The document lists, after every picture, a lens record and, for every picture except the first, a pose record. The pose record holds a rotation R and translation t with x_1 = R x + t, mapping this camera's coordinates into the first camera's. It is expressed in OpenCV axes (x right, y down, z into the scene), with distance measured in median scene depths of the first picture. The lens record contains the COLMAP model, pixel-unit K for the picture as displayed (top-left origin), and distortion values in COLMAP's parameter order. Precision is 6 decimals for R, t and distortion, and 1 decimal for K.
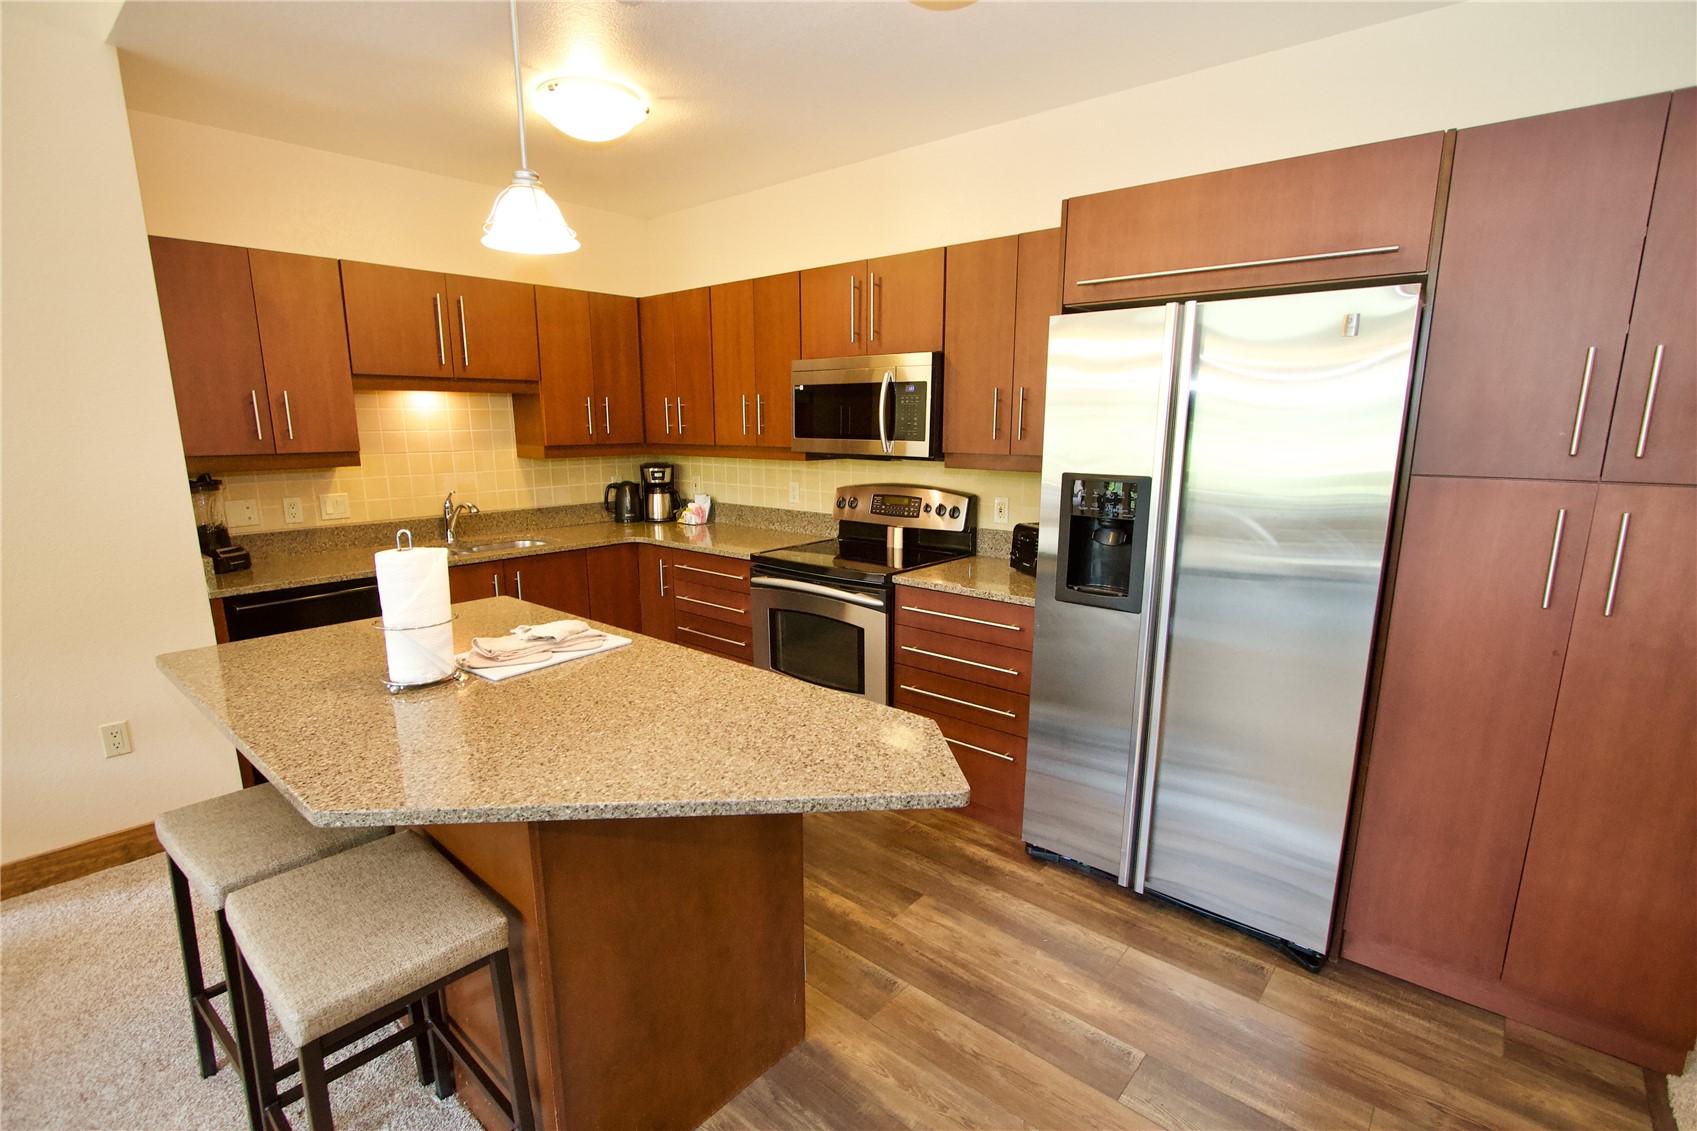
lens RADIAL K [[792.6, 0, 844.4], [0, 792.6, 584.6], [0, 0, 1]] dist [-0.011047, -0.000128]
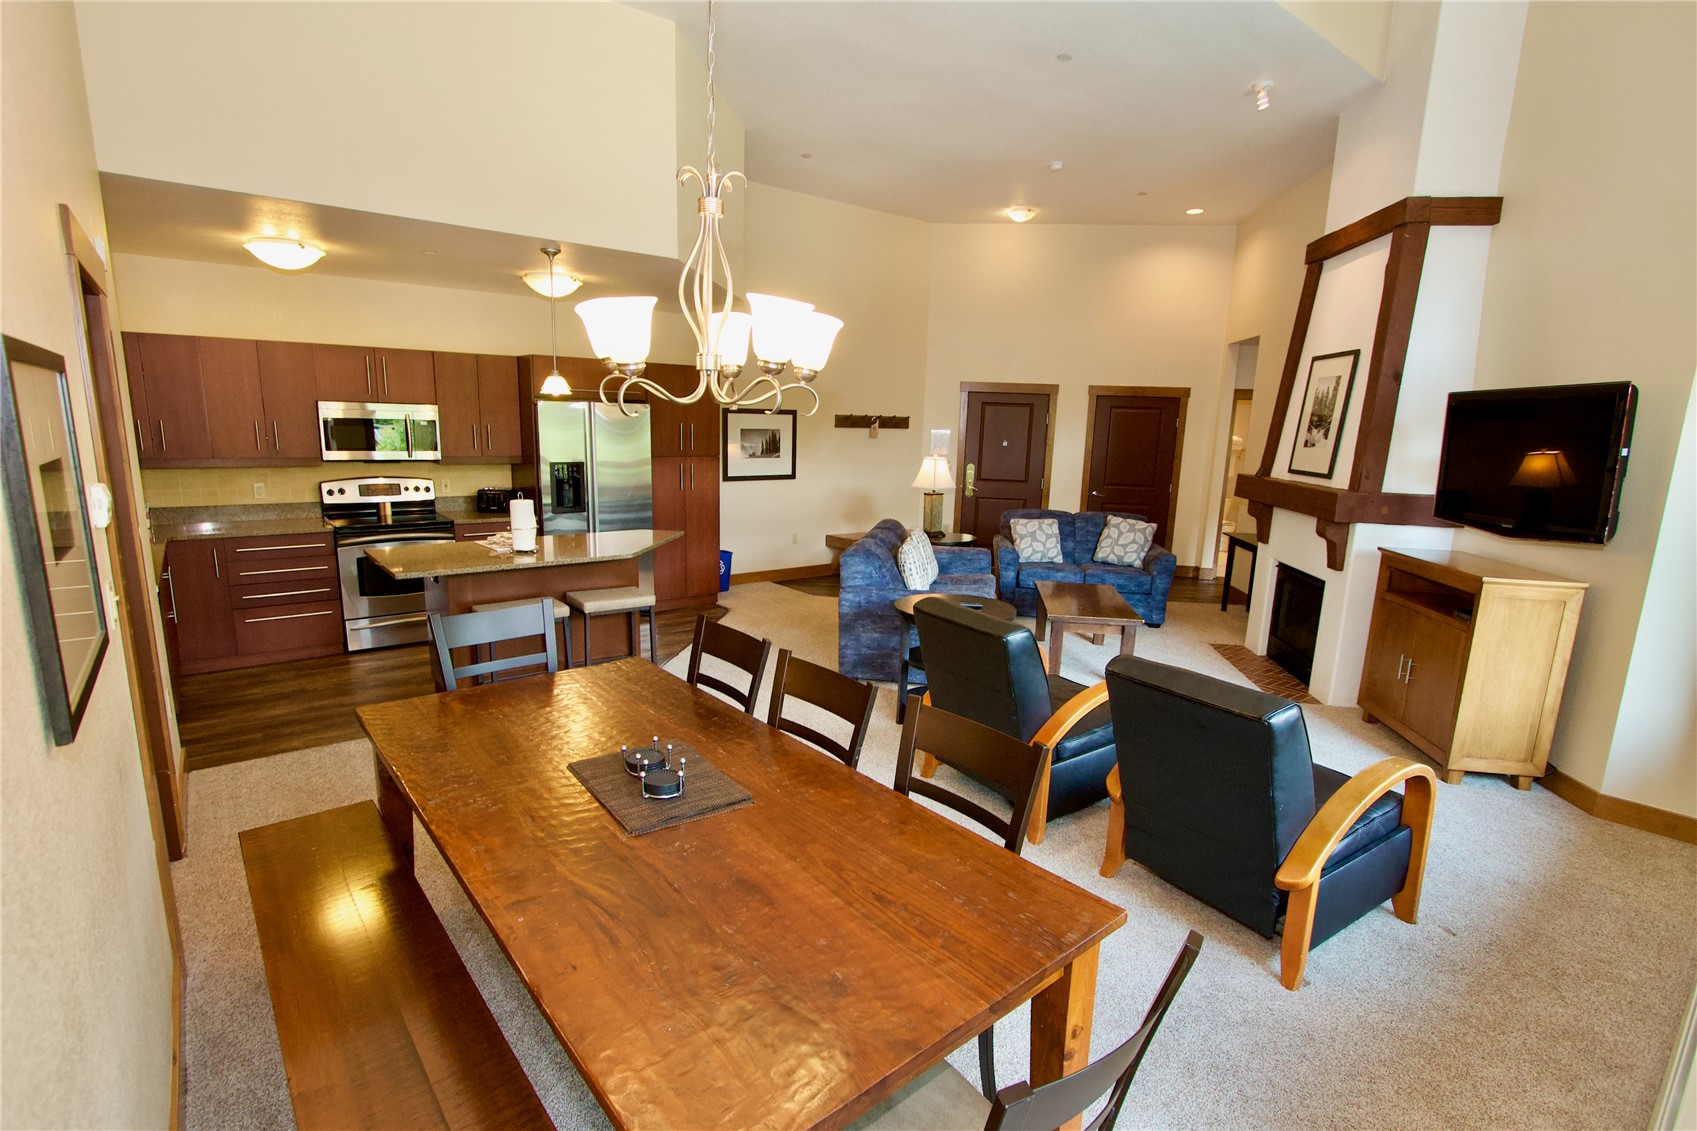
lens RADIAL K [[787.8, 0, 832.1], [0, 787.8, 591.9], [0, 0, 1]] dist [-0.037865, 0.009187]
pose [[0.186787, -0.202218, 0.961363, -1.545684], [0.173046, 0.970057, 0.170425, -0.007252], [-0.967040, 0.134527, 0.216187, -0.271369]]
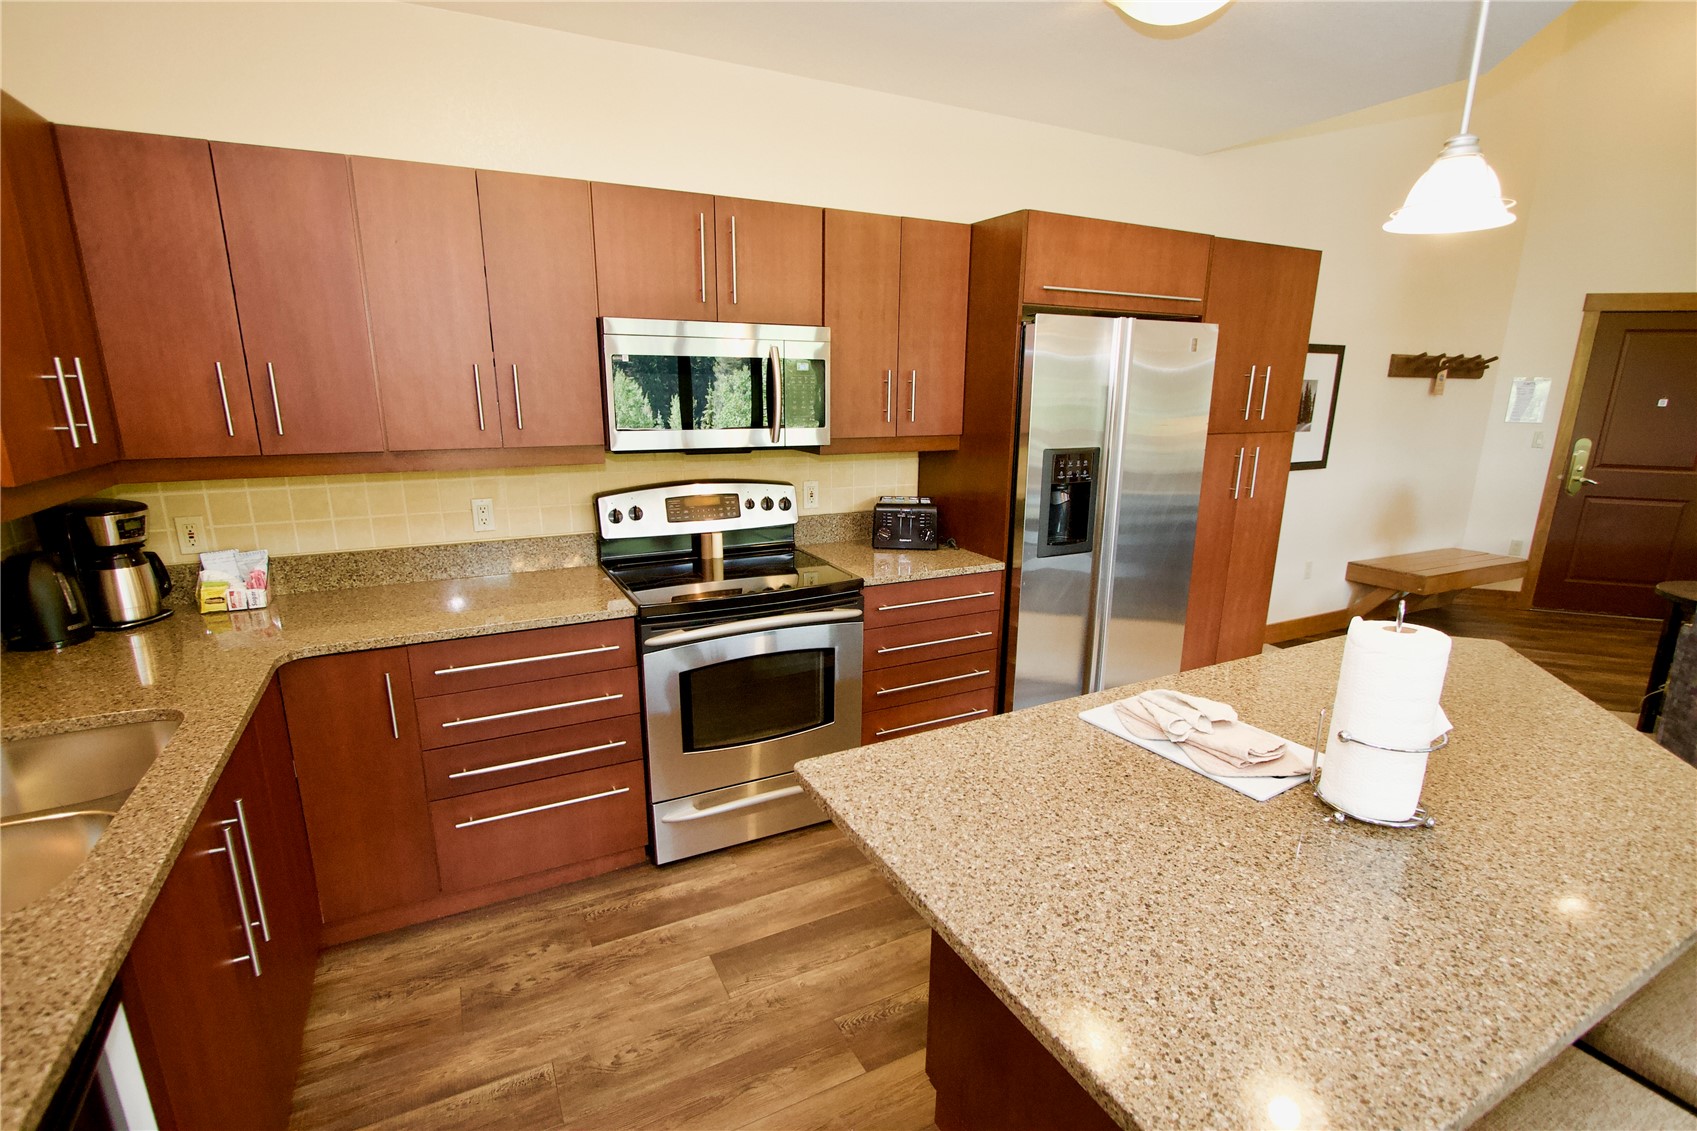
lens RADIAL K [[787.8, 0, 832.1], [0, 787.8, 591.9], [0, 0, 1]] dist [-0.037865, 0.009187]
pose [[0.393425, -0.232844, 0.889382, -0.706758], [0.184087, 0.967756, 0.171931, -0.147210], [-0.900738, 0.096082, 0.423603, 0.613570]]
